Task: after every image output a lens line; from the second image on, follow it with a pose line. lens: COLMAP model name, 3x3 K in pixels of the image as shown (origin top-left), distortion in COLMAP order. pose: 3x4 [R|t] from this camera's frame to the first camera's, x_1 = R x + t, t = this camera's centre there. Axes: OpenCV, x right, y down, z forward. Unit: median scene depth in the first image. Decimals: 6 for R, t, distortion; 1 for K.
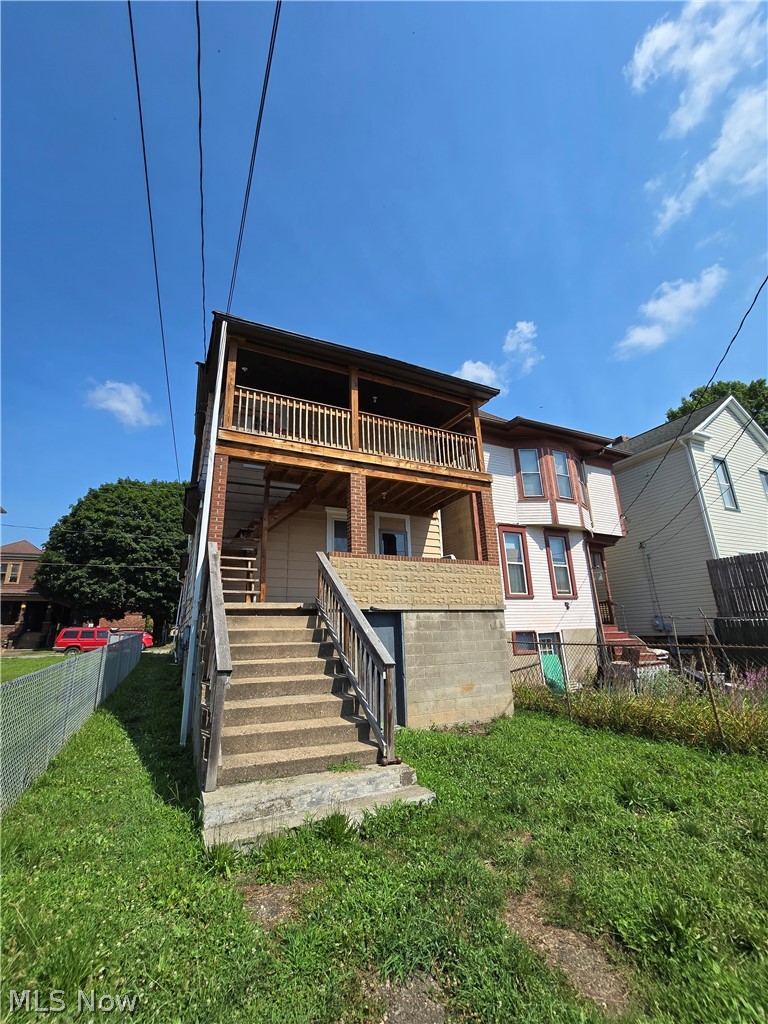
lens RADIAL K [[419.7, 0, 380.0], [0, 419.7, 513.1], [0, 0, 1]] dist [-0.010582, -0.000169]
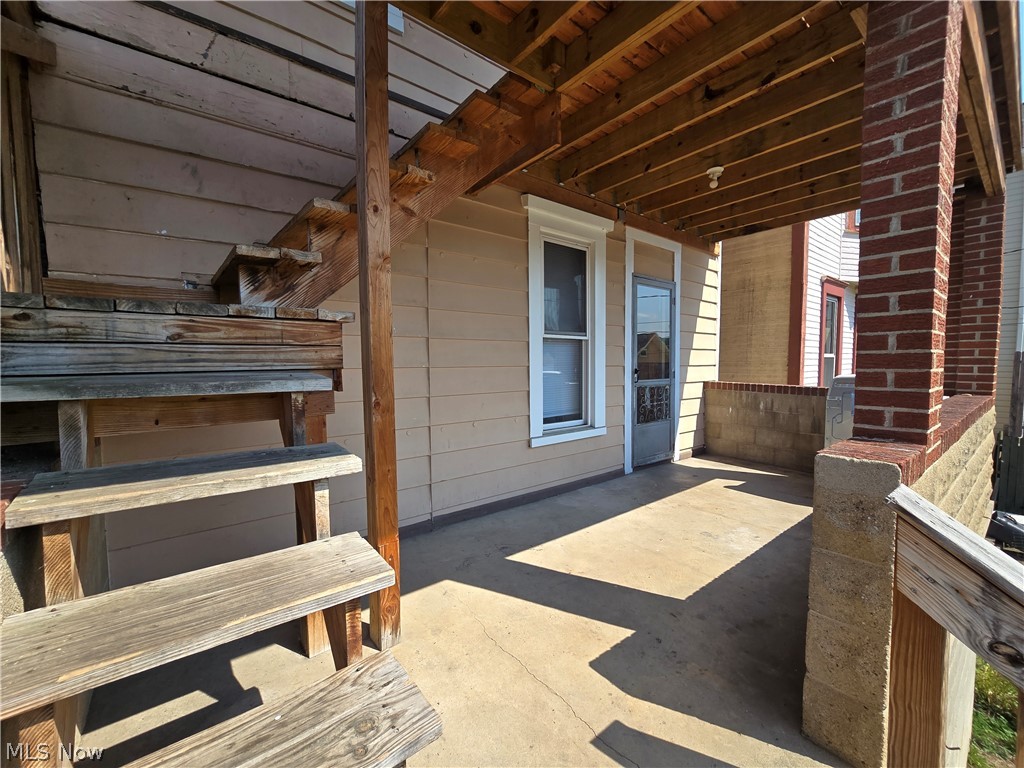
lens RADIAL K [[419.7, 0, 517.1], [0, 419.7, 381.2], [0, 0, 1]] dist [-0.010582, -0.000169]
pose [[0.973699, 0.009984, 0.227621, -0.230556], [-0.082759, 0.946303, 0.312510, 0.022416], [-0.212278, -0.323128, 0.922240, 0.713805]]
